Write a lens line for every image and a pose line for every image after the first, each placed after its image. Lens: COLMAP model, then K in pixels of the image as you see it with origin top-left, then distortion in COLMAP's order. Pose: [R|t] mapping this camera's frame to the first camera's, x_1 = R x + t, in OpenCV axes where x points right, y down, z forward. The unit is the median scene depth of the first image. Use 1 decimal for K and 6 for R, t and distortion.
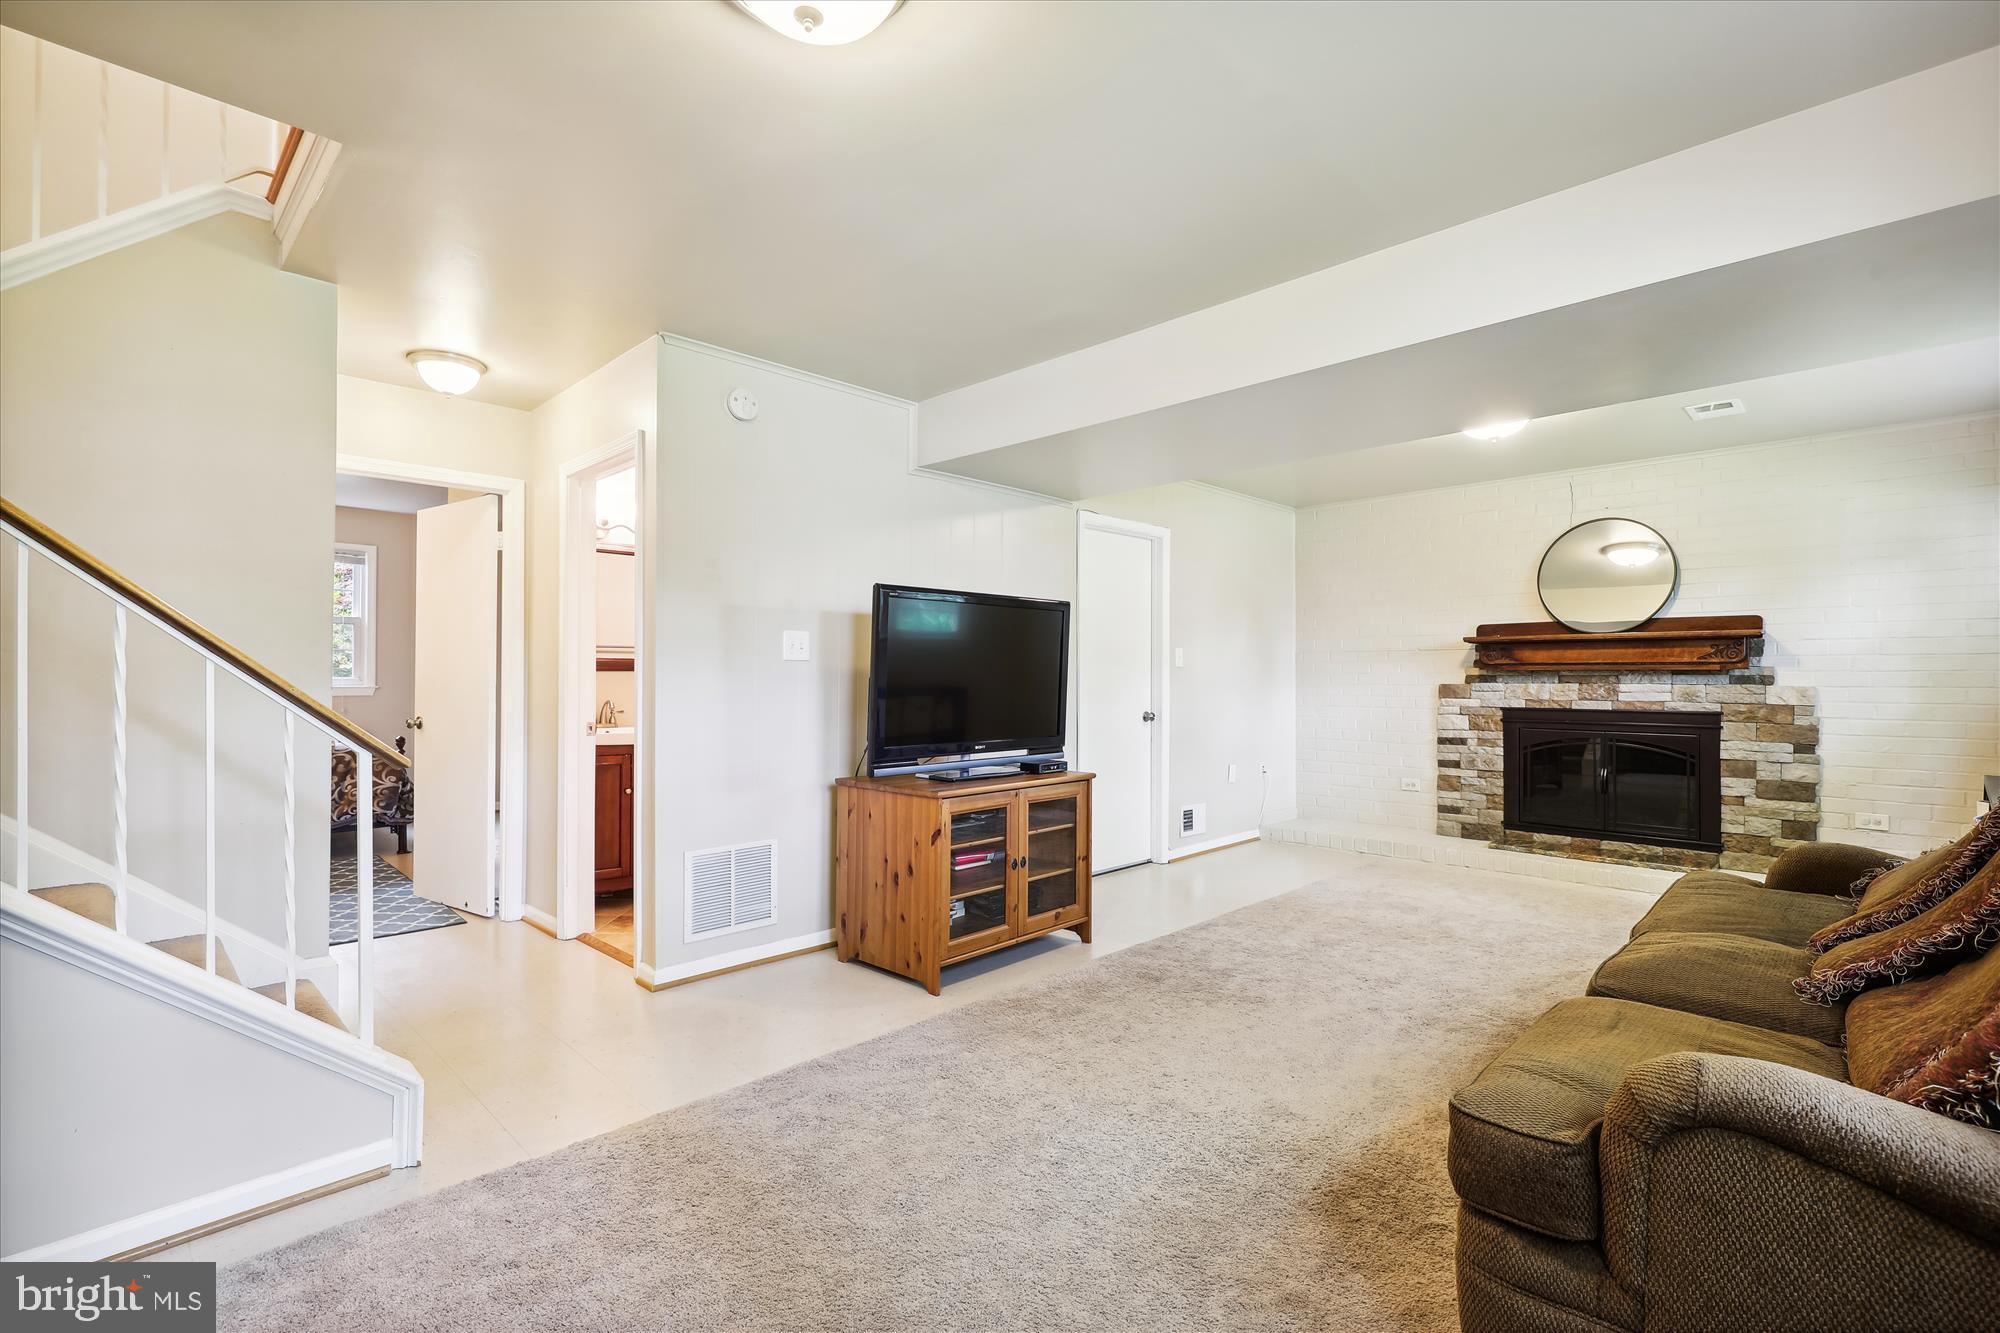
lens RADIAL K [[919.6, 0, 998.7], [0, 919.6, 669.1], [0, 0, 1]] dist [-0.000669, 0.000164]
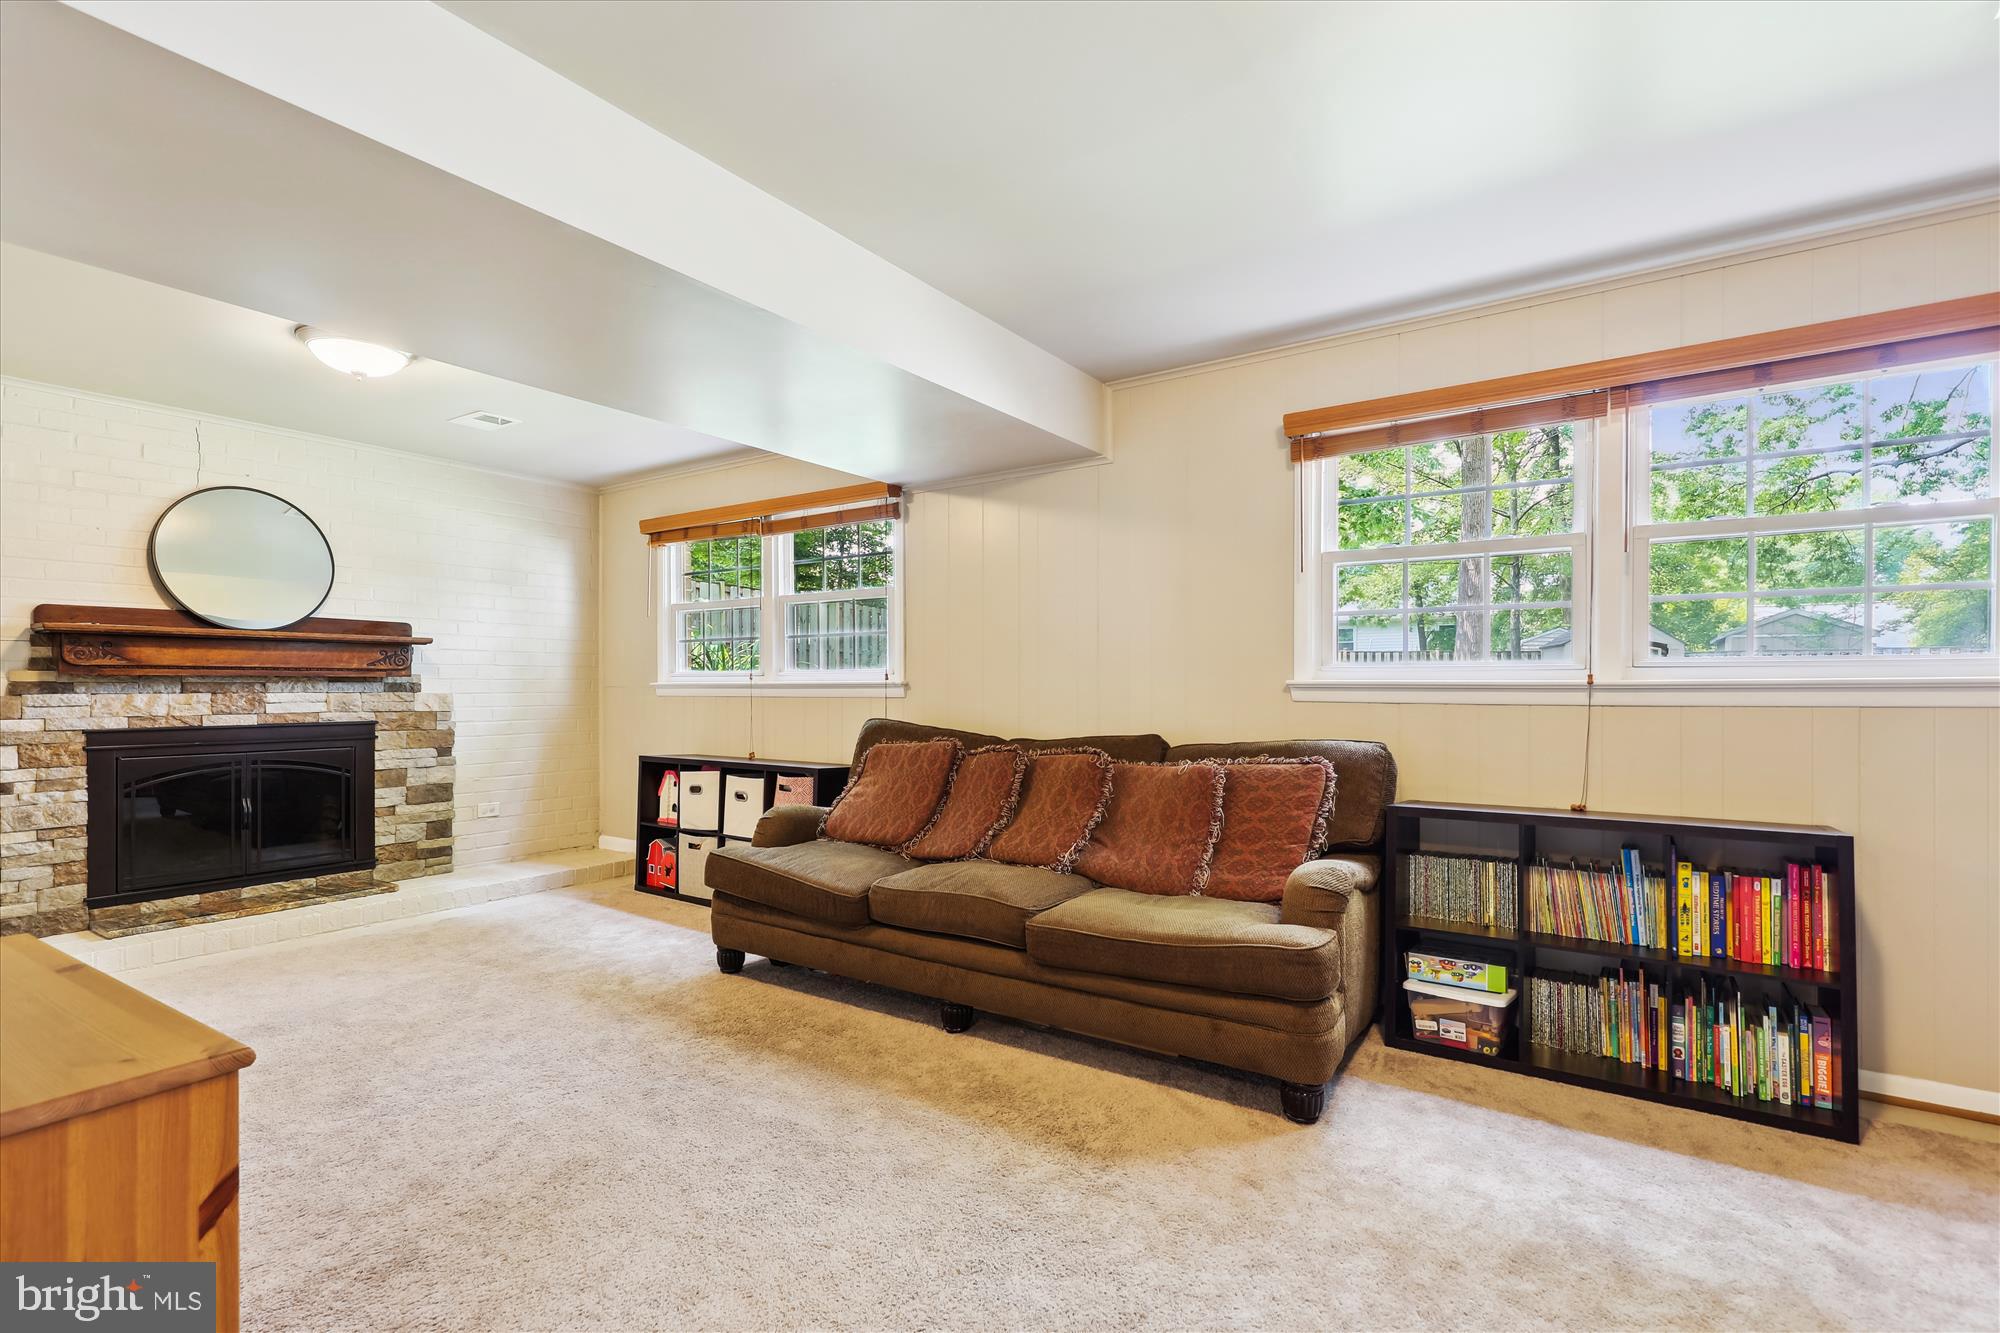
lens RADIAL K [[935.5, 0, 1006.5], [0, 935.5, 679.1], [0, 0, 1]] dist [0.001567, 0.000131]
pose [[-0.212019, 0.003959, 0.977258, -0.298073], [-0.008821, 0.999943, -0.005965, 0.002861], [-0.977226, -0.009885, -0.211972, 0.546316]]
